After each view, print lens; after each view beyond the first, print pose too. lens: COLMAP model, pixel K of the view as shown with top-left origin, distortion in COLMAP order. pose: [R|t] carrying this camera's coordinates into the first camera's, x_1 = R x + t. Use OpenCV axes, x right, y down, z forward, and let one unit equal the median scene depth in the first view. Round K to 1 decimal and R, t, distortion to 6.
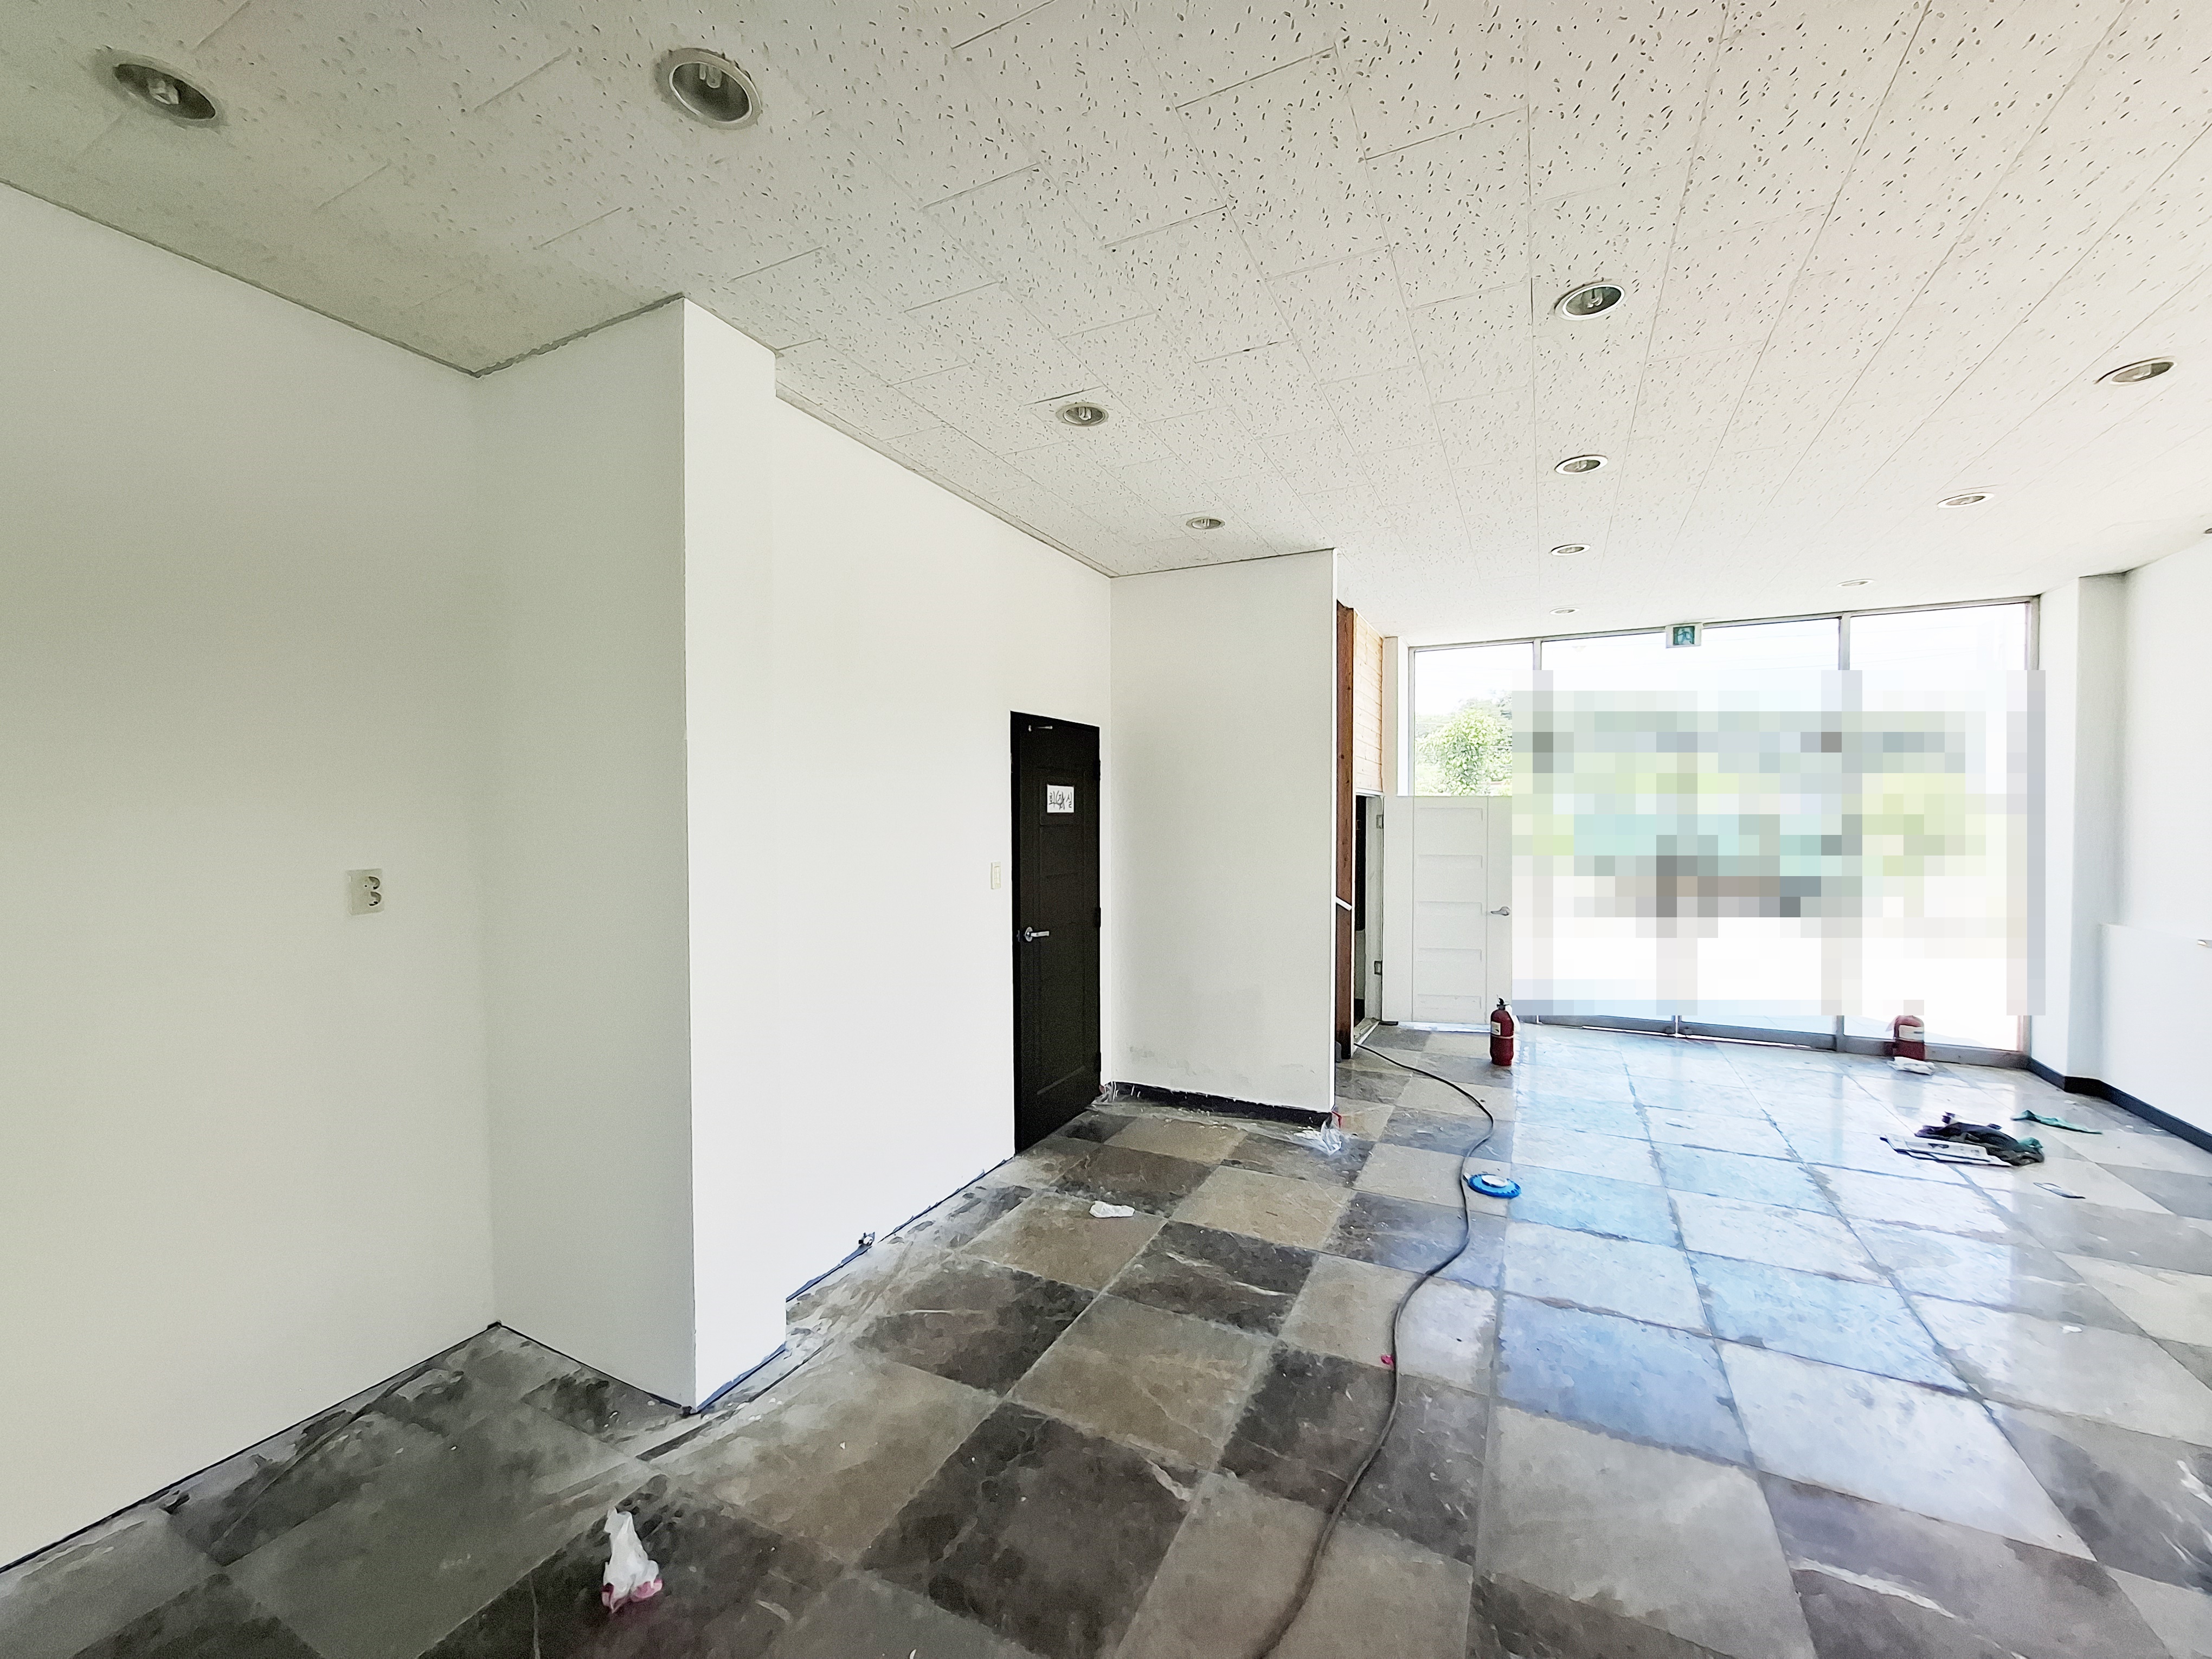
lens RADIAL K [[872.8, 0, 1104.2], [0, 872.8, 818.1], [0, 0, 1]] dist [-0.003646, 0.000378]
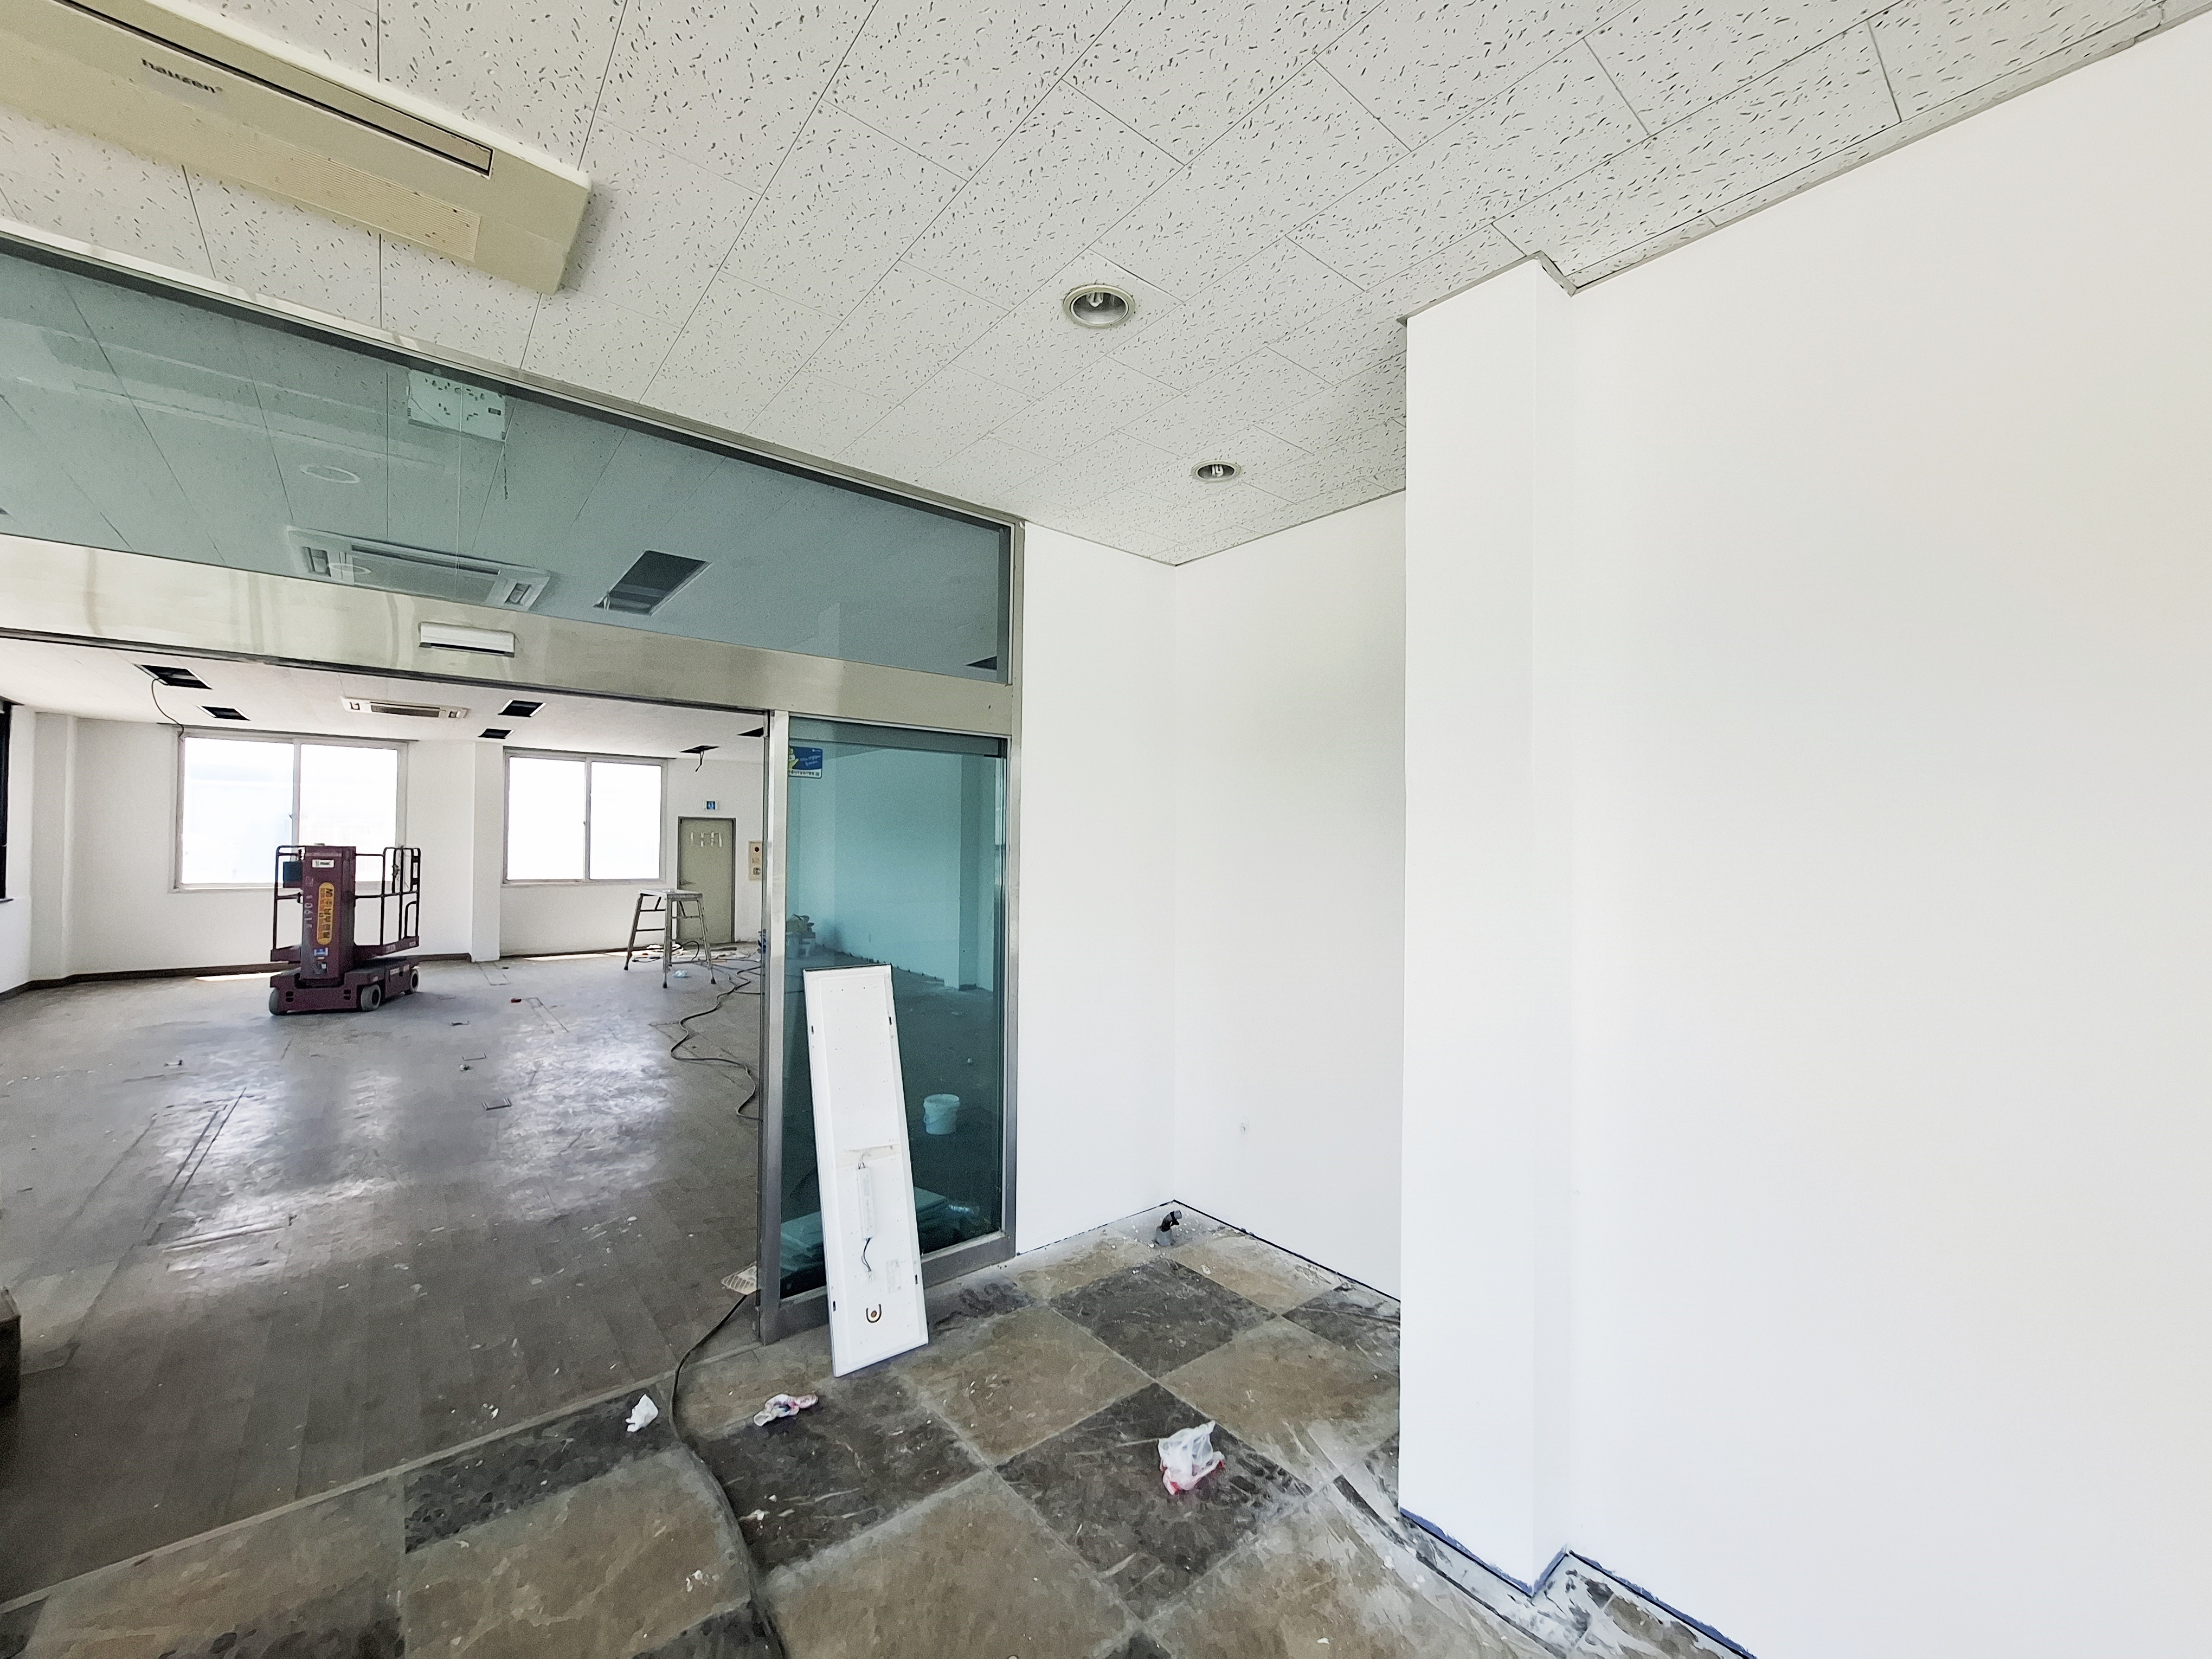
lens RADIAL K [[872.8, 0, 1096.3], [0, 872.8, 837.8], [0, 0, 1]] dist [-0.003646, 0.000378]
pose [[-0.409197, -0.008284, -0.912408, 0.540050], [-0.013704, 0.999902, -0.002932, -0.018326], [0.912343, 0.011303, -0.409270, 1.156049]]
